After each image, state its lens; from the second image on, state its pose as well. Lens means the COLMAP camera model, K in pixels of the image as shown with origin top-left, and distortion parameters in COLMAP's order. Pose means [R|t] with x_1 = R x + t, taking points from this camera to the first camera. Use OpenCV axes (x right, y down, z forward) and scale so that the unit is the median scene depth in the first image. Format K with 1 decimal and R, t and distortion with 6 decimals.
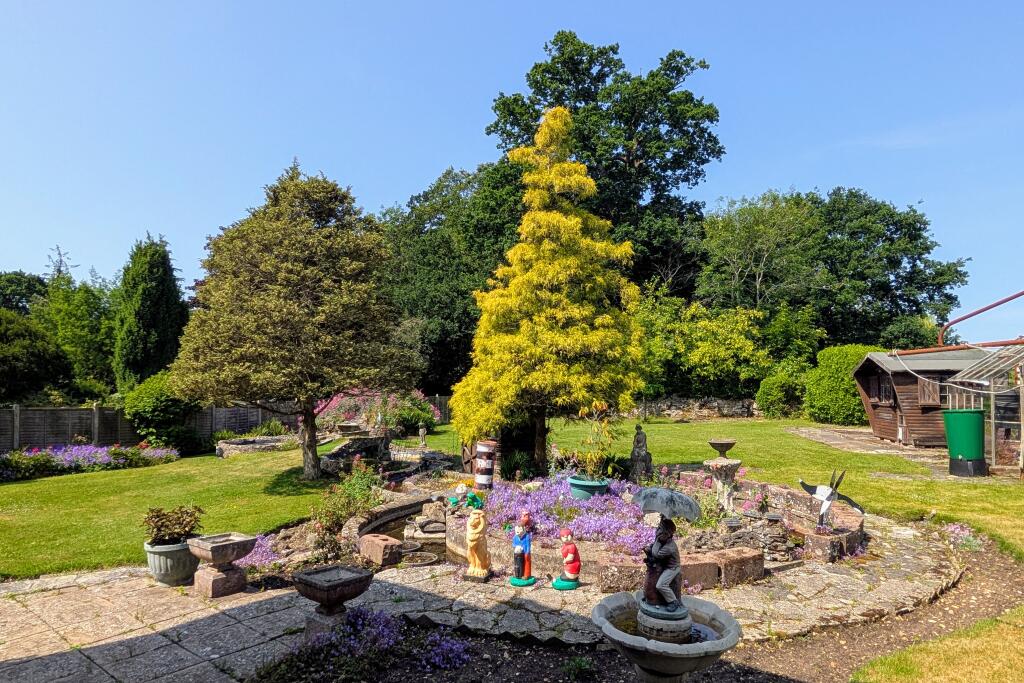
lens RADIAL K [[543.2, 0, 513.8], [0, 543.2, 347.6], [0, 0, 1]] dist [-0.002163, 0.001178]
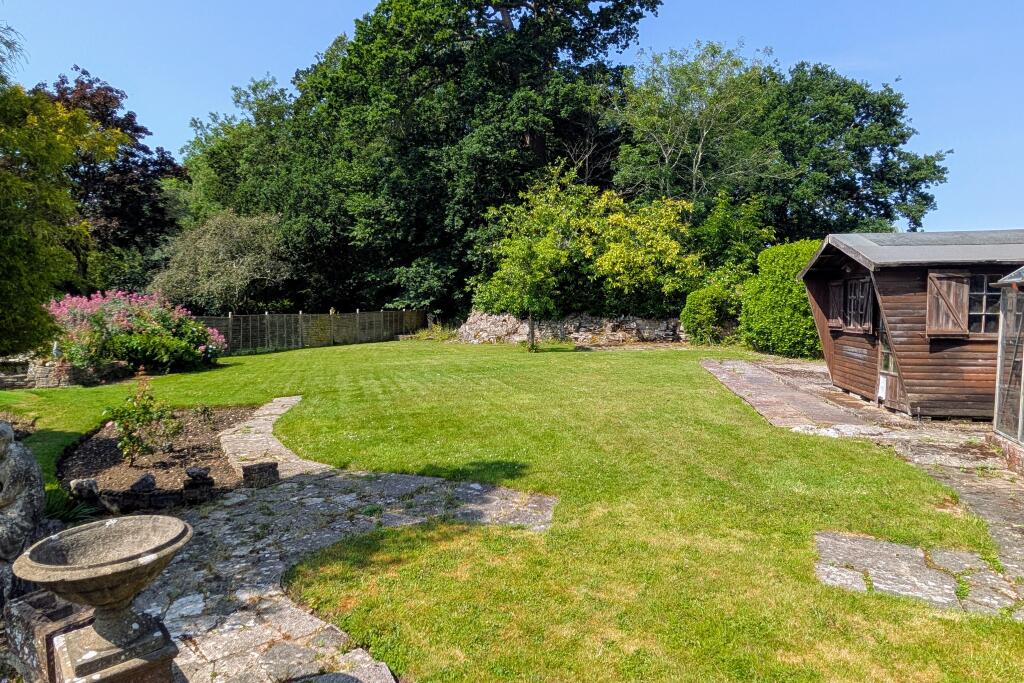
lens RADIAL K [[543.2, 0, 510.8], [0, 543.2, 306.0], [0, 0, 1]] dist [-0.002163, 0.001178]
pose [[0.998555, 0.004040, 0.053592, 0.157917], [-0.007995, 0.997242, 0.073792, 0.021534], [-0.053146, -0.074114, 0.995833, 0.243618]]
